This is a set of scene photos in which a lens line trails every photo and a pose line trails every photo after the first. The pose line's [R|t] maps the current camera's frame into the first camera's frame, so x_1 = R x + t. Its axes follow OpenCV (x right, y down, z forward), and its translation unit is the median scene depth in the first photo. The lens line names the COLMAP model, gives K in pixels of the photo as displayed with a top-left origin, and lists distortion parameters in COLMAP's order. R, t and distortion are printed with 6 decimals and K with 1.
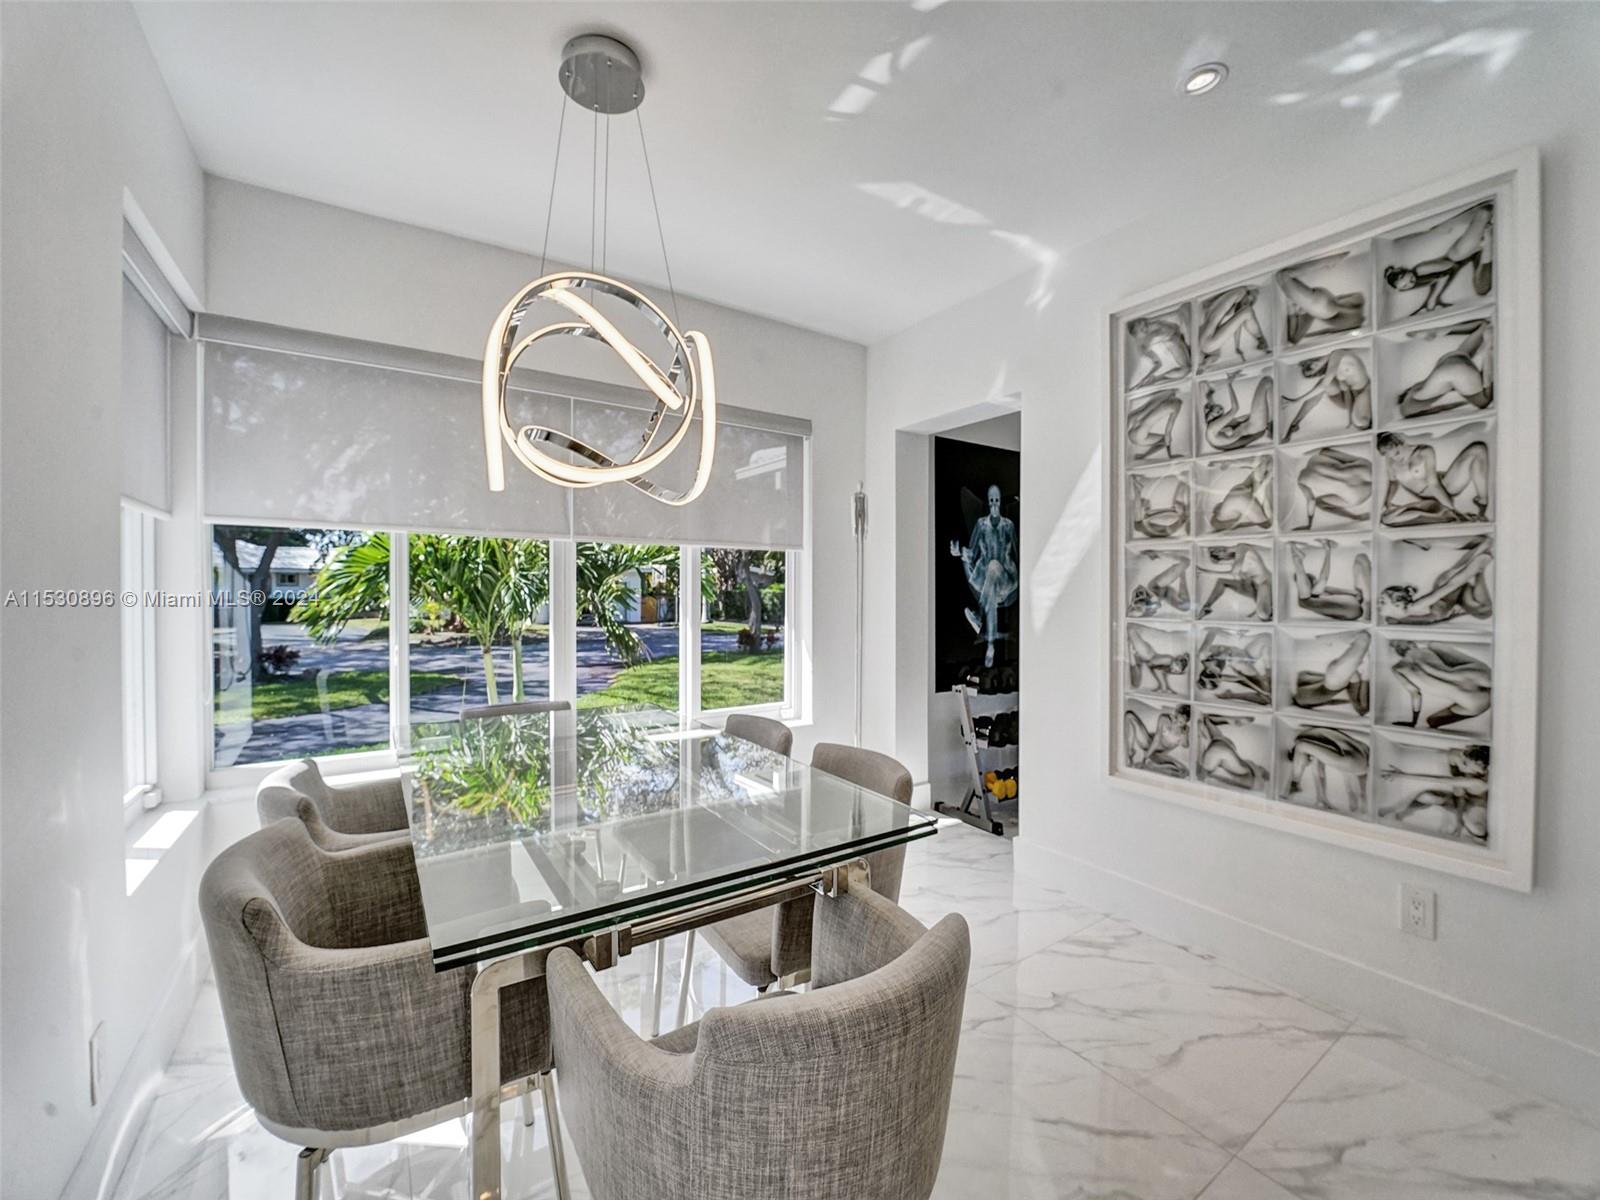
lens RADIAL K [[649.3, 0, 795.6], [0, 649.3, 595.5], [0, 0, 1]] dist [-0.021396, 0.000277]
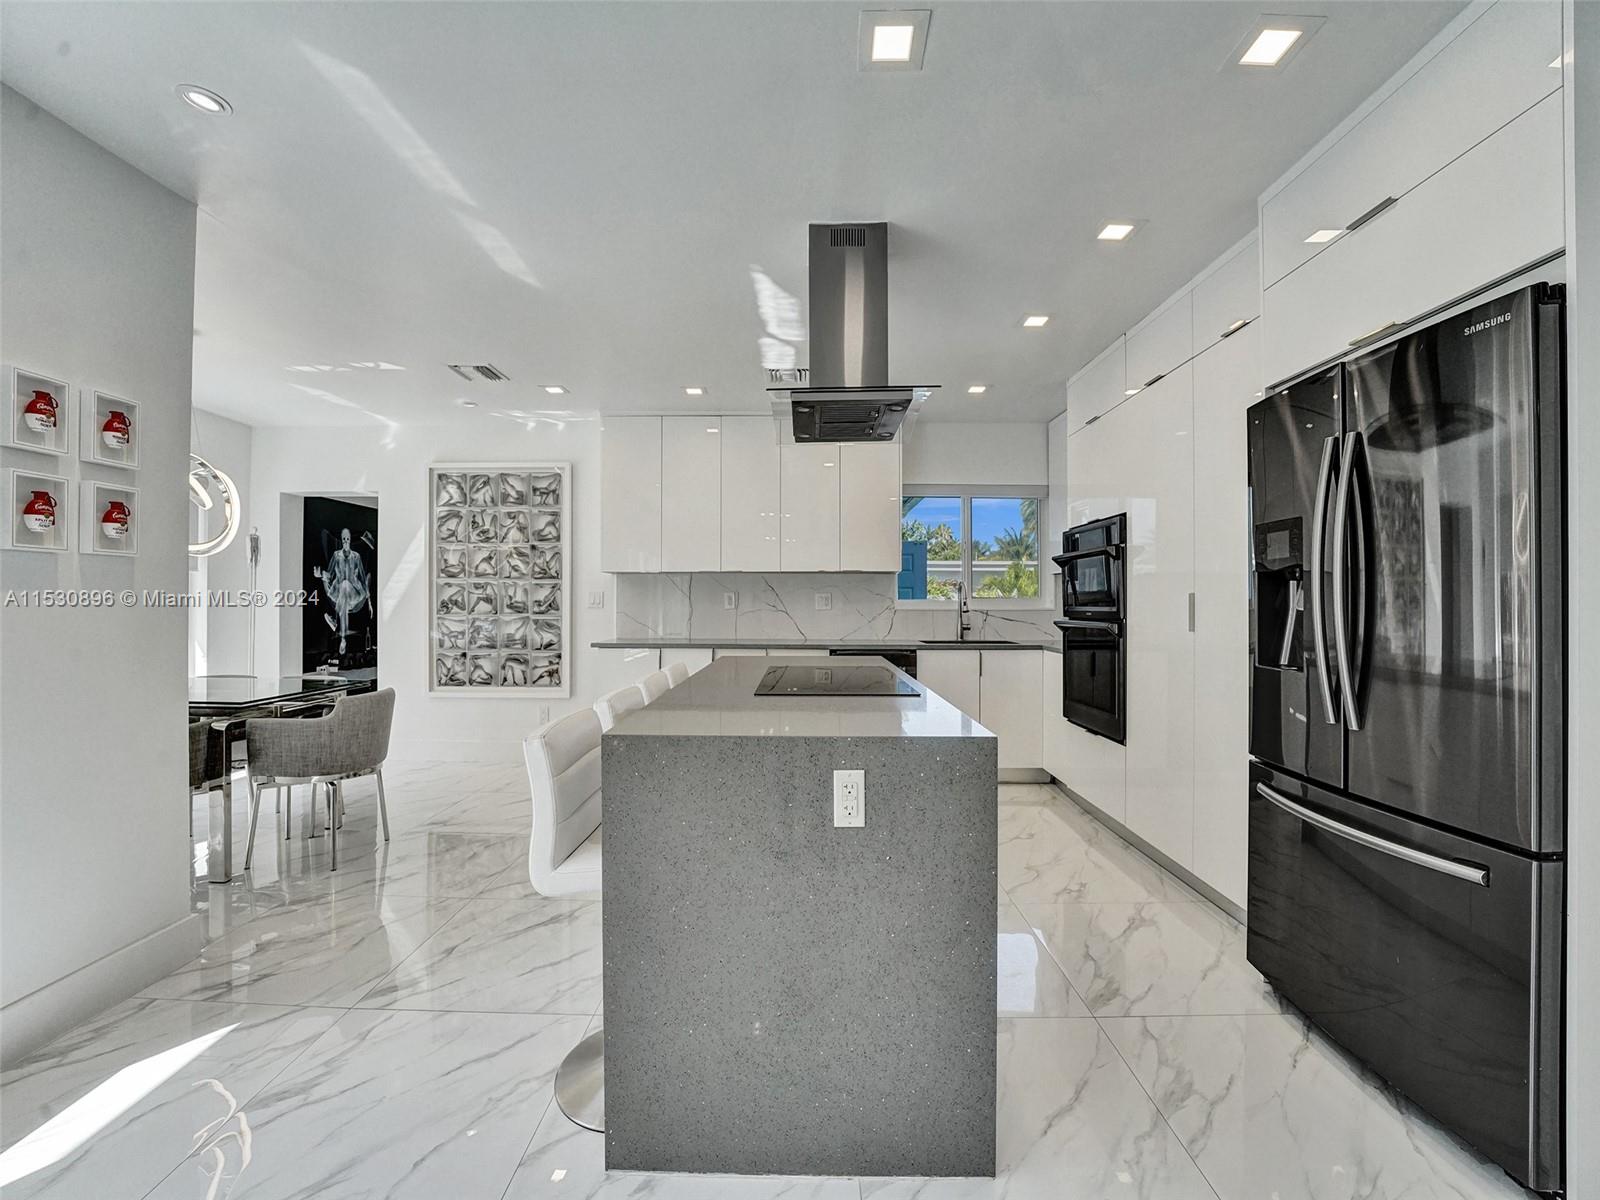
lens RADIAL K [[651.4, 0, 790.0], [0, 651.4, 601.2], [0, 0, 1]] dist [-0.015362, 0.000713]
pose [[0.569735, 0.000329, 0.821829, -0.635902], [0.005240, 0.999978, -0.004033, 0.005623], [-0.821812, 0.006604, 0.569721, -1.284910]]
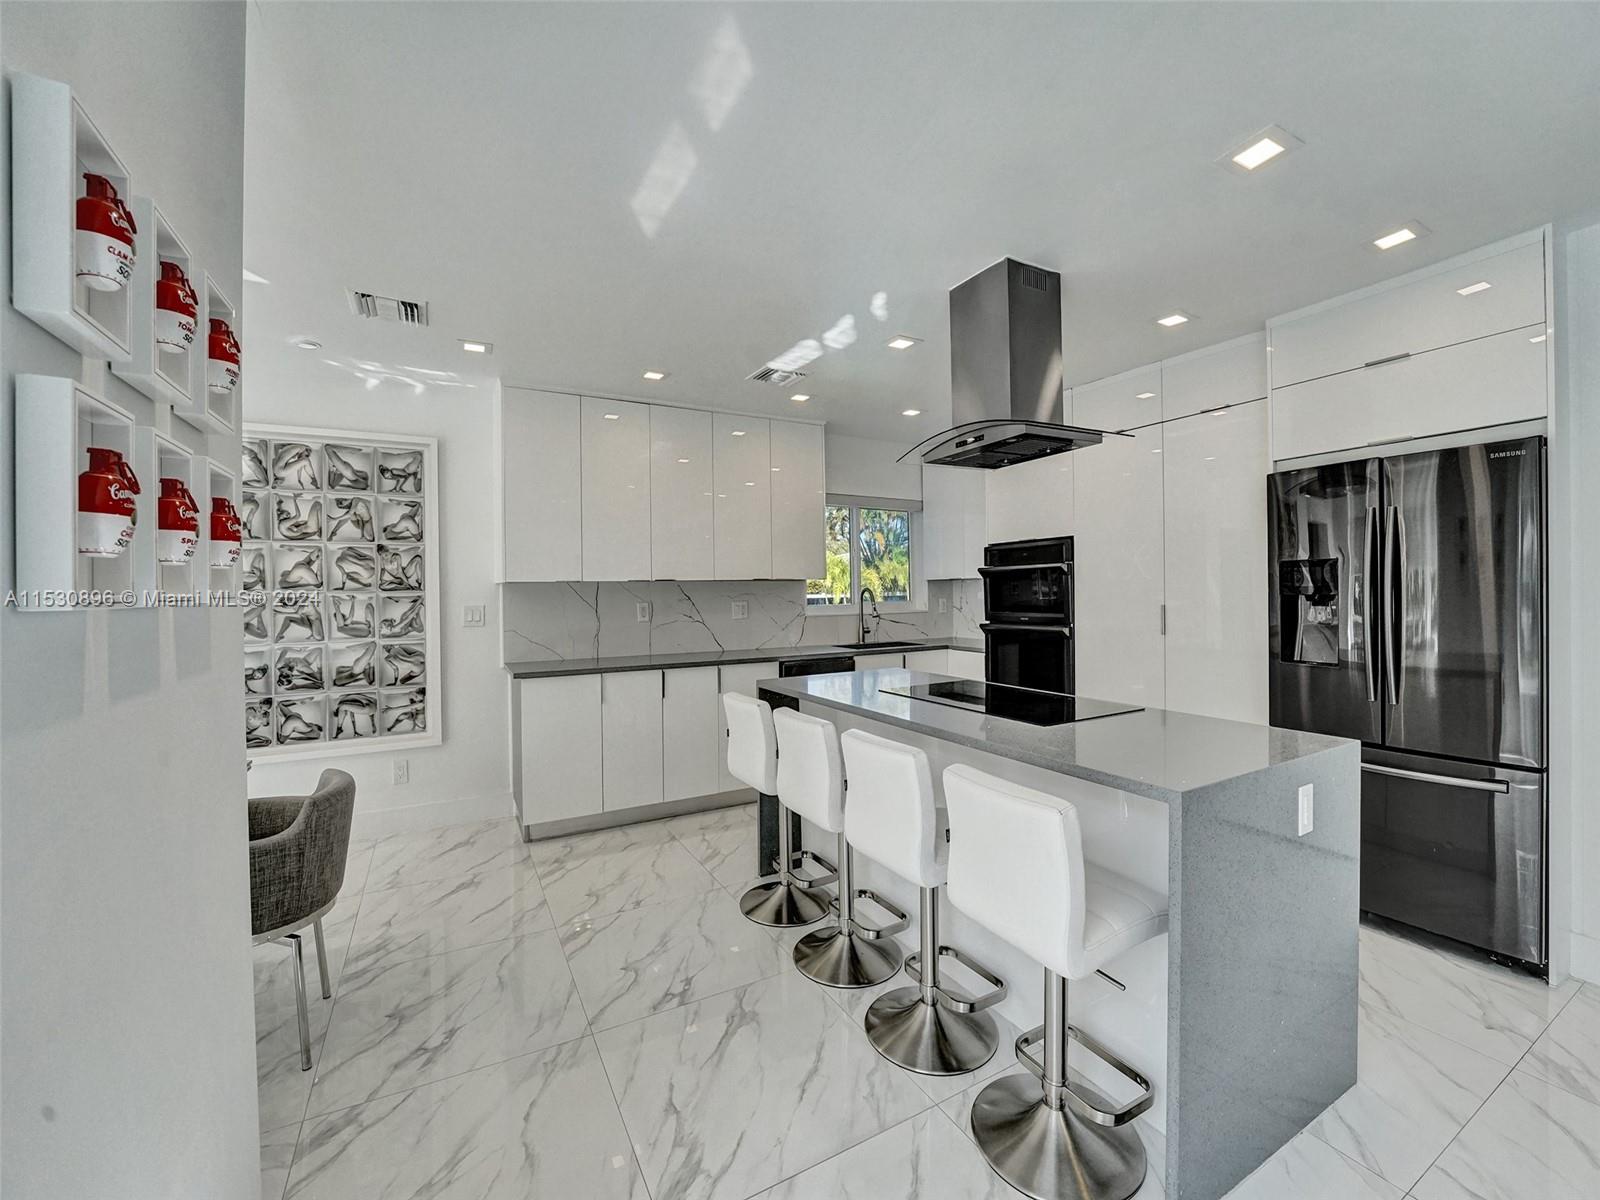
lens RADIAL K [[676.9, 0, 799.2], [0, 676.9, 593.5], [0, 0, 1]] dist [-0.008593, -0.000035]
pose [[0.102141, -0.007520, 0.994742, -0.924894], [0.022193, 0.999740, 0.005279, -0.066989], [-0.994522, 0.021537, 0.102281, -0.475200]]
